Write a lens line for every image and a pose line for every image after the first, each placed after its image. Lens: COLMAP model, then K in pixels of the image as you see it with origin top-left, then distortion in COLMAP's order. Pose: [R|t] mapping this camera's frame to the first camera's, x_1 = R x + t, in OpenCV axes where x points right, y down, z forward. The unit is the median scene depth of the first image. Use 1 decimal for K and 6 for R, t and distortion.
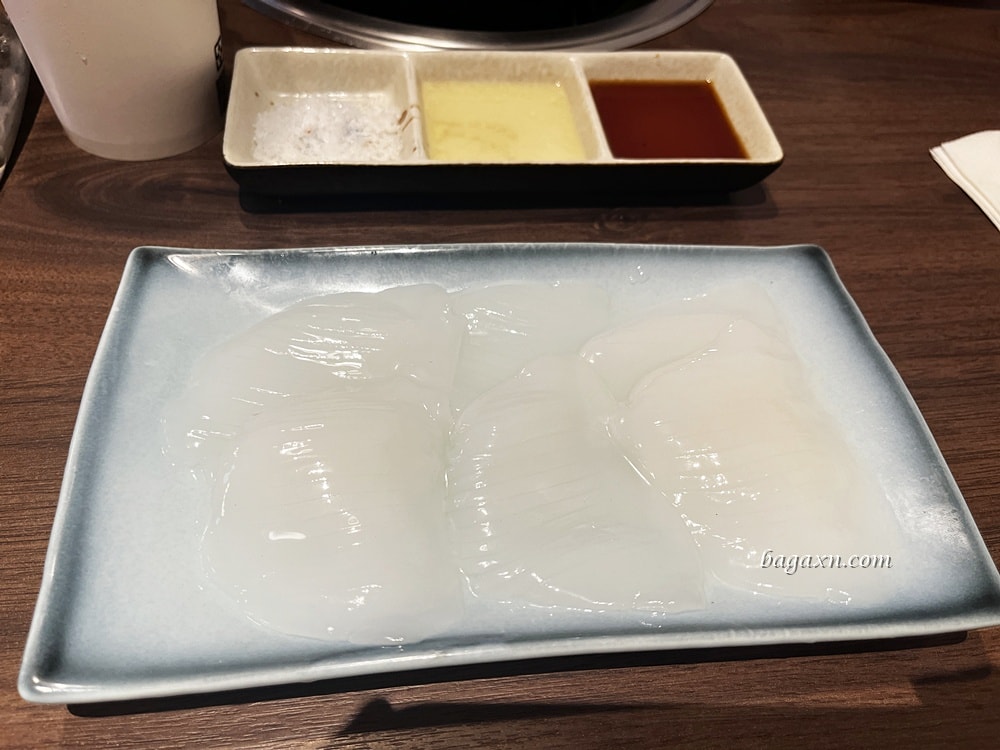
lens RADIAL K [[751.4, 0, 500.0], [0, 751.4, 375.0], [0, 0, 1]] dist [0.002038, -0.010149]
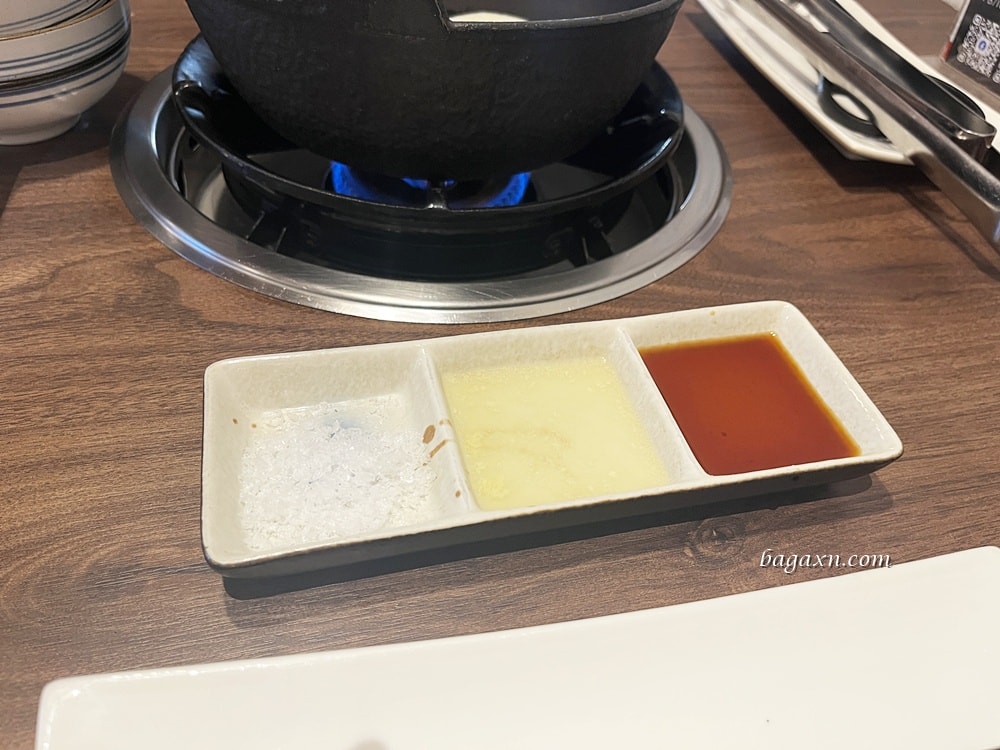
lens RADIAL K [[751.4, 0, 500.0], [0, 751.4, 375.0], [0, 0, 1]] dist [0.002038, -0.010149]
pose [[0.992160, -0.085111, 0.091513, -0.116362], [0.096687, 0.986712, -0.130578, -0.281349], [-0.079183, 0.138403, 0.987206, 0.203219]]
